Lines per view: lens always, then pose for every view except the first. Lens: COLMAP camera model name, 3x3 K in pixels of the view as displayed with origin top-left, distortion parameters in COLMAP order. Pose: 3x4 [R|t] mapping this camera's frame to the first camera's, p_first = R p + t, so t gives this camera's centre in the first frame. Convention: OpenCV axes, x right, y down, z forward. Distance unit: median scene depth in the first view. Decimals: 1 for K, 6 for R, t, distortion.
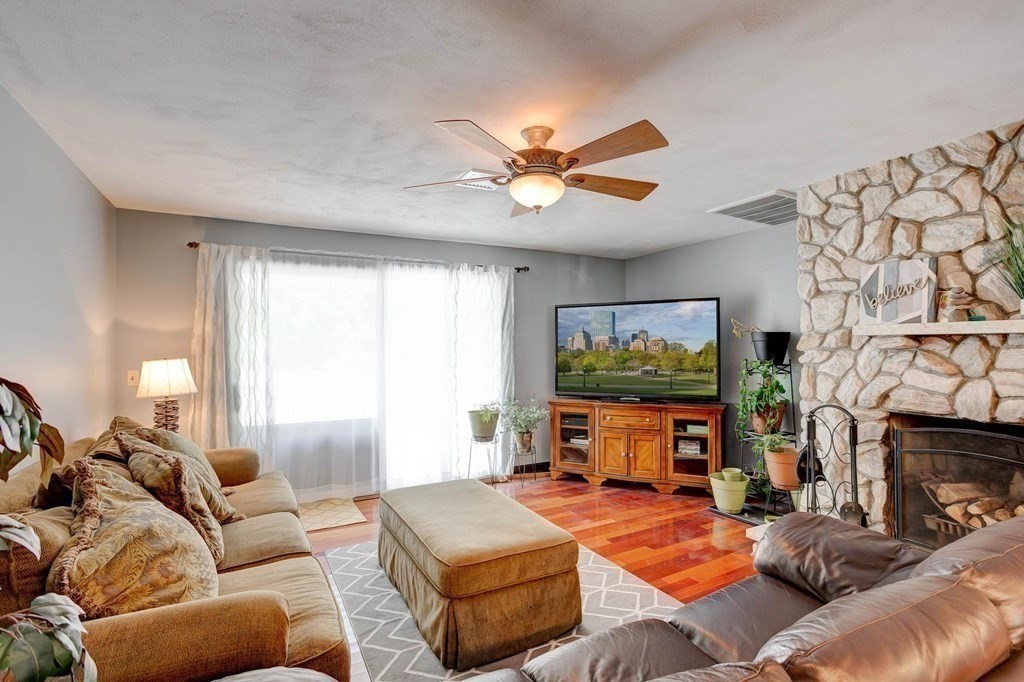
lens RADIAL K [[497.3, 0, 507.4], [0, 497.3, 346.3], [0, 0, 1]] dist [-0.026311, 0.020152]
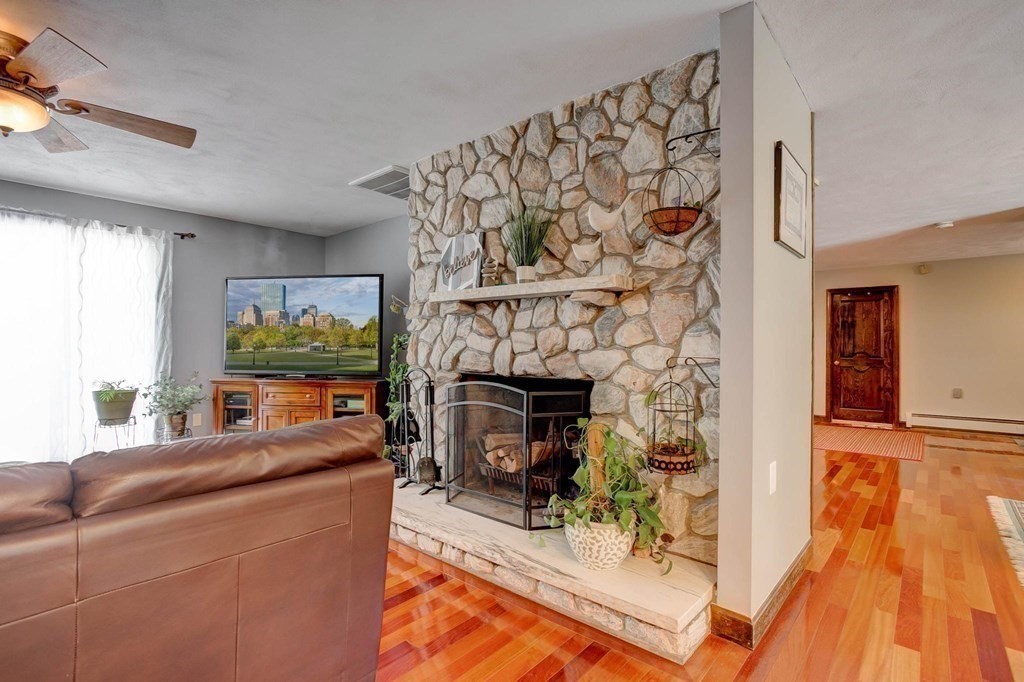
lens RADIAL K [[497.3, 0, 521.9], [0, 497.3, 344.8], [0, 0, 1]] dist [-0.026311, 0.020152]
pose [[0.943503, 0.016314, 0.330962, 0.478465], [-0.012885, 0.999838, -0.012553, 0.073633], [-0.331113, 0.007579, 0.943561, -0.077905]]
